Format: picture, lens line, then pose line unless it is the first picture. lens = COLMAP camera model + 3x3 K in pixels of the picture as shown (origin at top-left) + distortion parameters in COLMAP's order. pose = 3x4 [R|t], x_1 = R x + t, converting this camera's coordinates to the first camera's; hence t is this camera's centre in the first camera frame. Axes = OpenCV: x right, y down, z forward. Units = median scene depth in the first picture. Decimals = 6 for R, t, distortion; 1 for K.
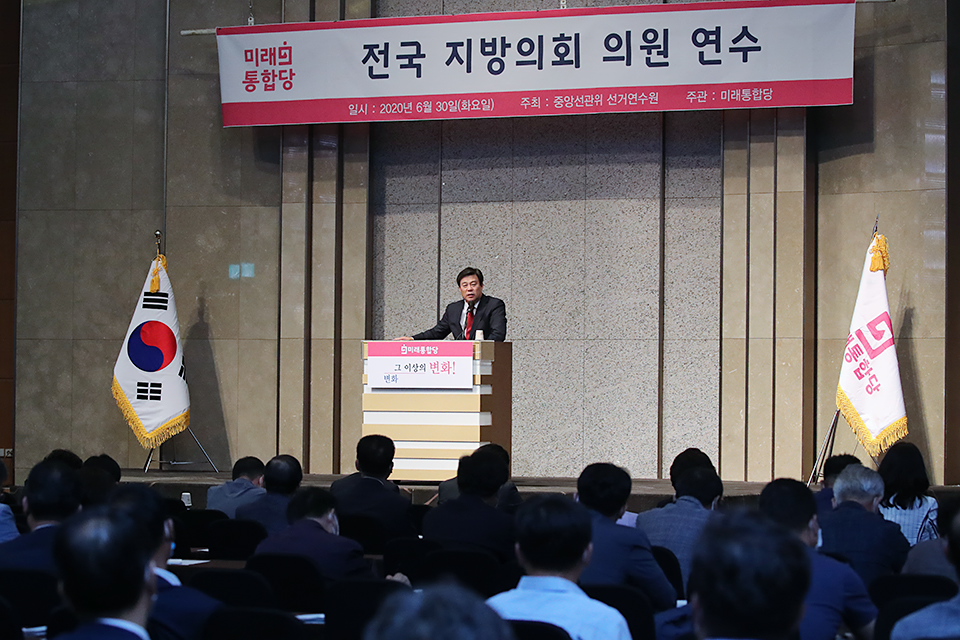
lens RADIAL K [[2545.9, 0, 479.1], [0, 2545.9, 313.0], [0, 0, 1]] dist [-0.732109, 0.000000]
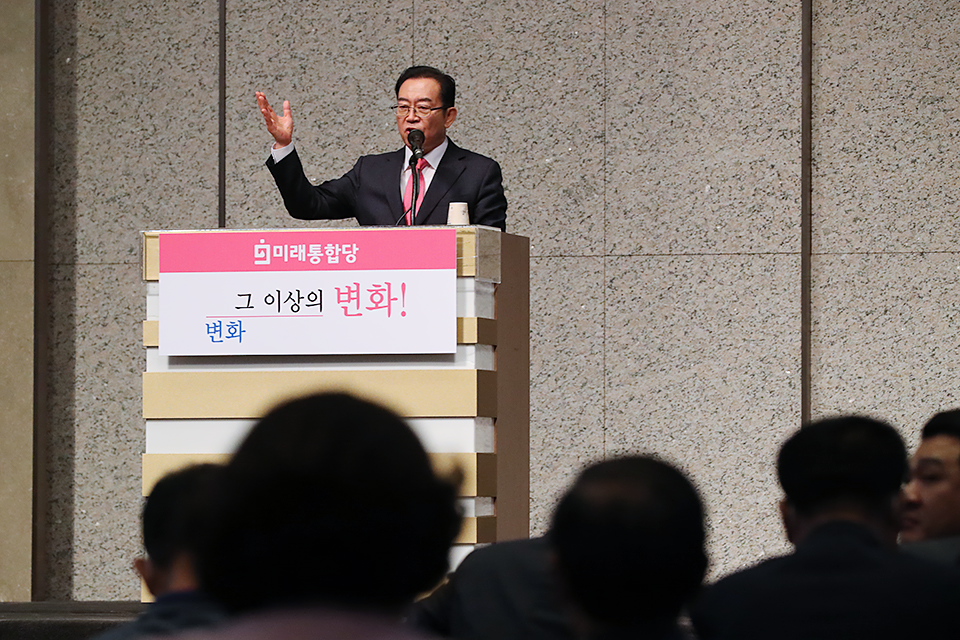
lens RADIAL K [[4223.4, 0, 484.6], [0, 4223.4, 319.6], [0, 0, 1]] dist [0.657267, 0.000000]
pose [[0.983606, -0.000755, 0.180328, -0.099787], [0.002871, 0.999930, -0.011471, 0.028621], [-0.180306, 0.011800, 0.983540, 0.348103]]
